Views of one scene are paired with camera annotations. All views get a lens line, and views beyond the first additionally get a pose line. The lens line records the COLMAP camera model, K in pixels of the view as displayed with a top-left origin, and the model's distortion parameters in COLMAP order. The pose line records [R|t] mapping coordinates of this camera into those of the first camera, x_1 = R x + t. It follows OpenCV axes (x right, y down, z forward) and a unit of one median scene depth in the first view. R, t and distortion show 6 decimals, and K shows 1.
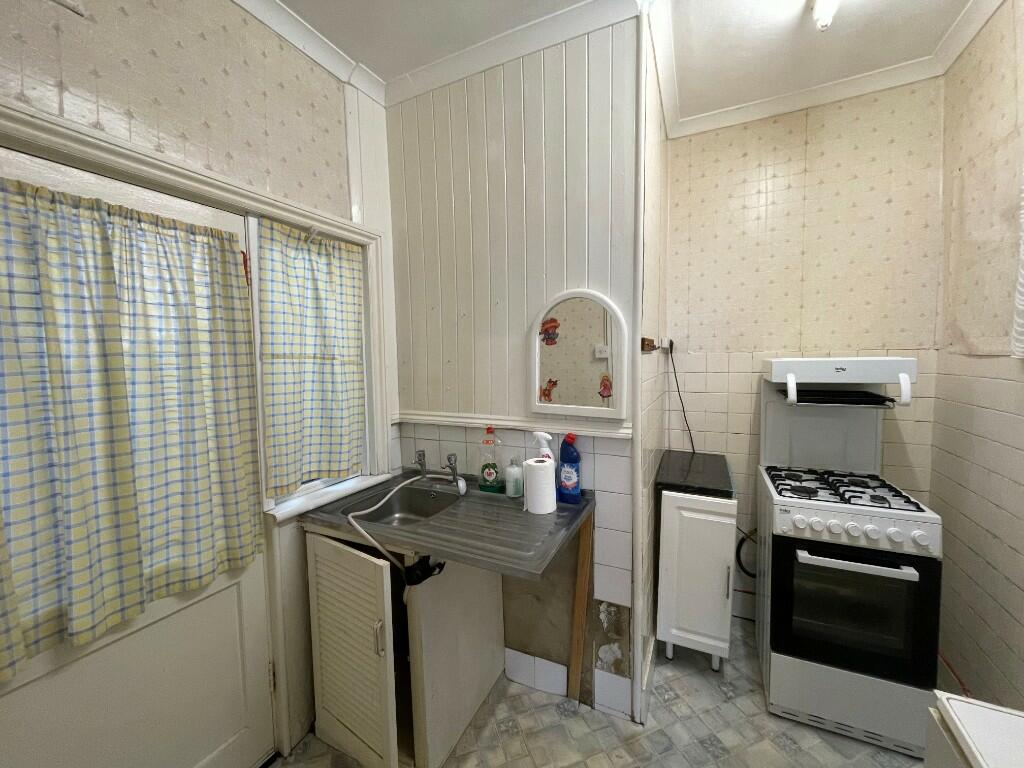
lens RADIAL K [[412.7, 0, 511.5], [0, 412.7, 382.0], [0, 0, 1]] dist [0.001510, 0.000030]
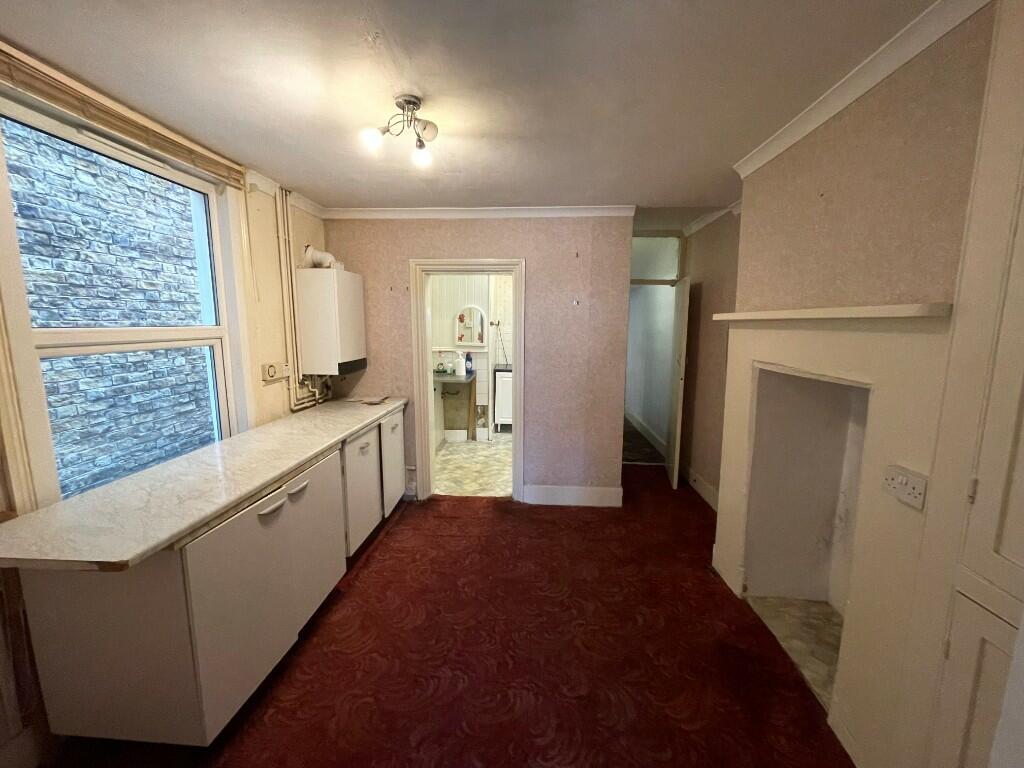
lens RADIAL K [[412.7, 0, 508.1], [0, 412.7, 380.8], [0, 0, 1]] dist [0.001510, 0.000030]
pose [[0.924998, -0.034831, 0.378371, -0.747965], [0.006475, 0.997090, 0.075958, 0.107827], [-0.379916, -0.067811, 0.922532, -1.946404]]
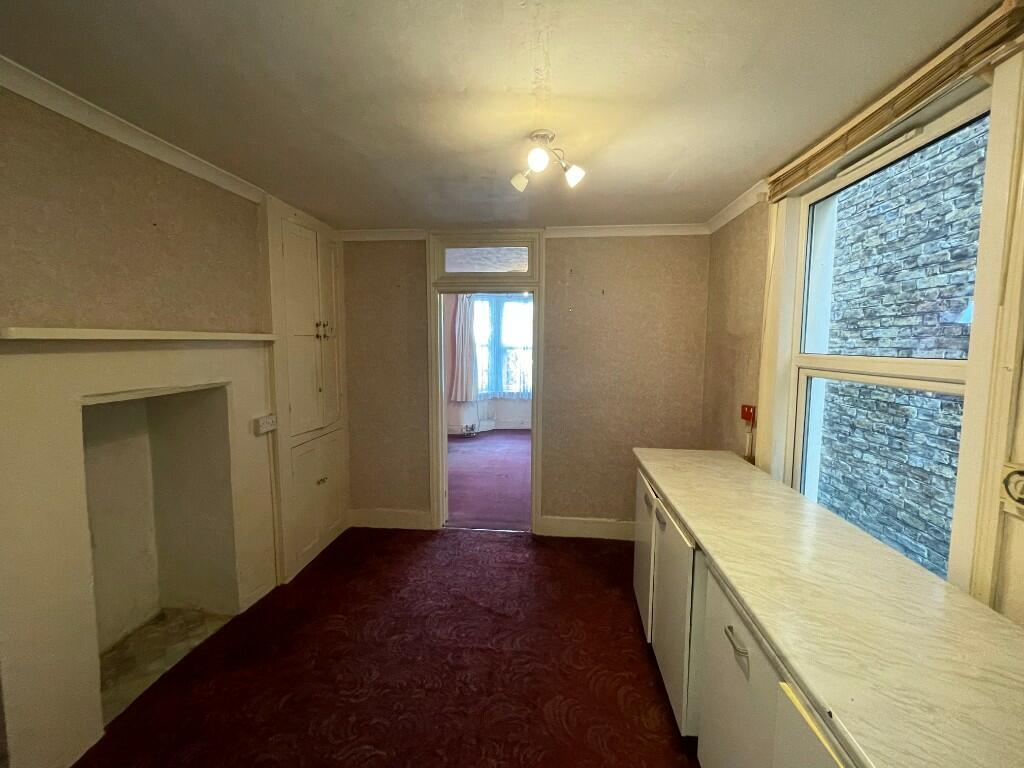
lens RADIAL K [[412.7, 0, 509.6], [0, 412.7, 379.2], [0, 0, 1]] dist [0.001510, 0.000030]
pose [[-0.932698, 0.041298, -0.358287, 1.062835], [-0.015344, 0.987979, 0.153824, -0.318459], [0.360333, 0.148969, -0.920852, 3.837720]]
